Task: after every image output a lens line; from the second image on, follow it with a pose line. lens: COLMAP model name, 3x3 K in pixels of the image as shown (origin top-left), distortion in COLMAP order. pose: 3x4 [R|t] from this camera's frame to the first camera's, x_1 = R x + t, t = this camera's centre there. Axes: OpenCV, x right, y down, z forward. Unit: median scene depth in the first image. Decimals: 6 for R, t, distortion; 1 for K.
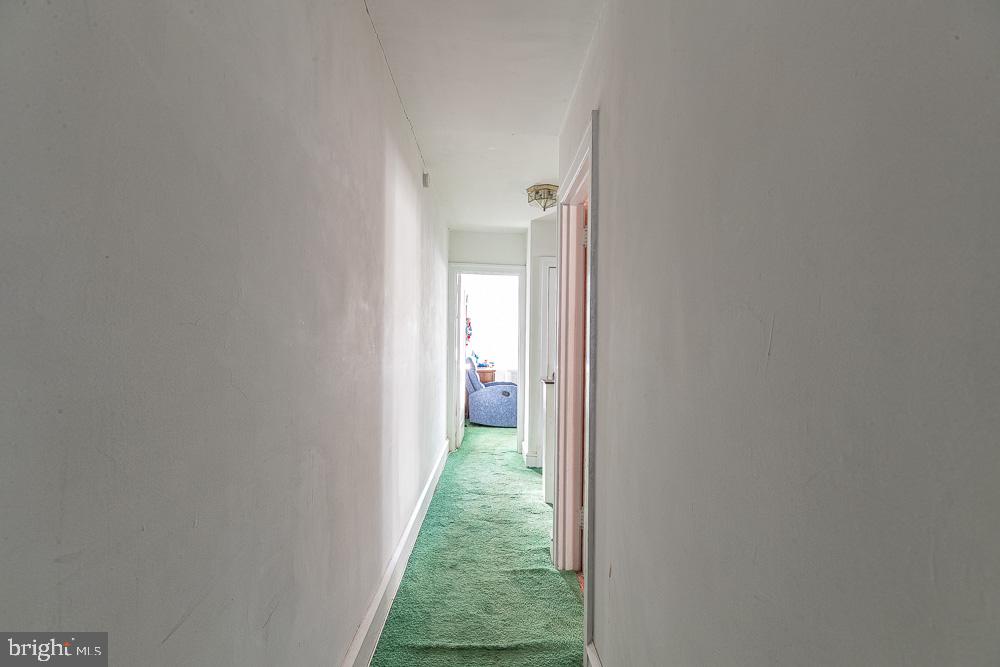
lens RADIAL K [[444.0, 0, 497.5], [0, 444.0, 338.0], [0, 0, 1]] dist [0.001365, 0.000071]
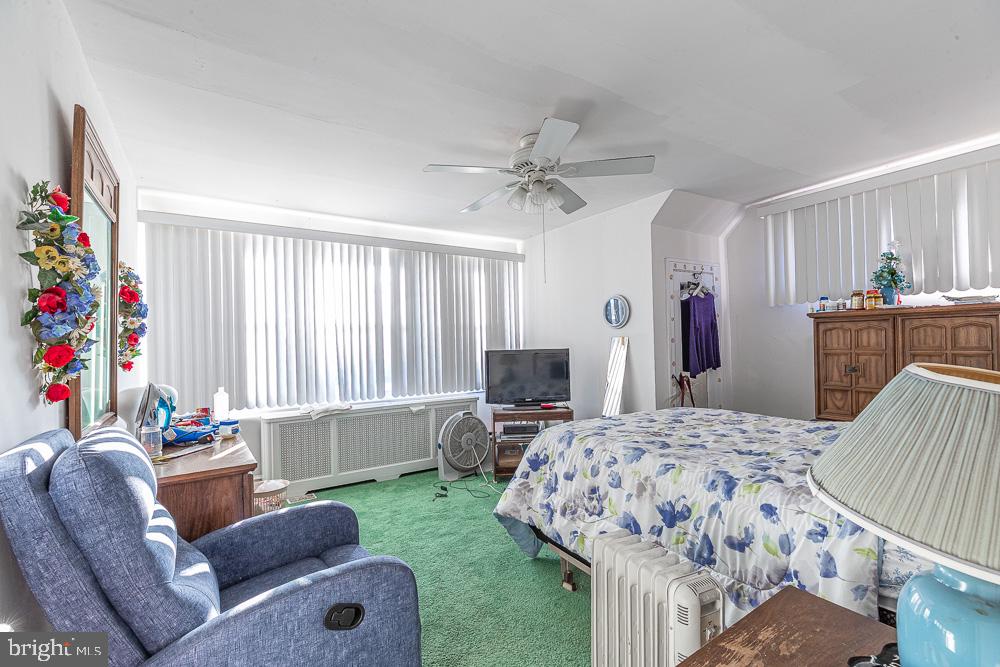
lens RADIAL K [[444.0, 0, 497.5], [0, 444.0, 338.0], [0, 0, 1]] dist [0.001365, 0.000071]
pose [[0.835806, -0.030145, 0.548197, -0.024824], [0.030128, 0.999505, 0.009027, 0.001380], [-0.548198, 0.008972, 0.836301, 0.688280]]
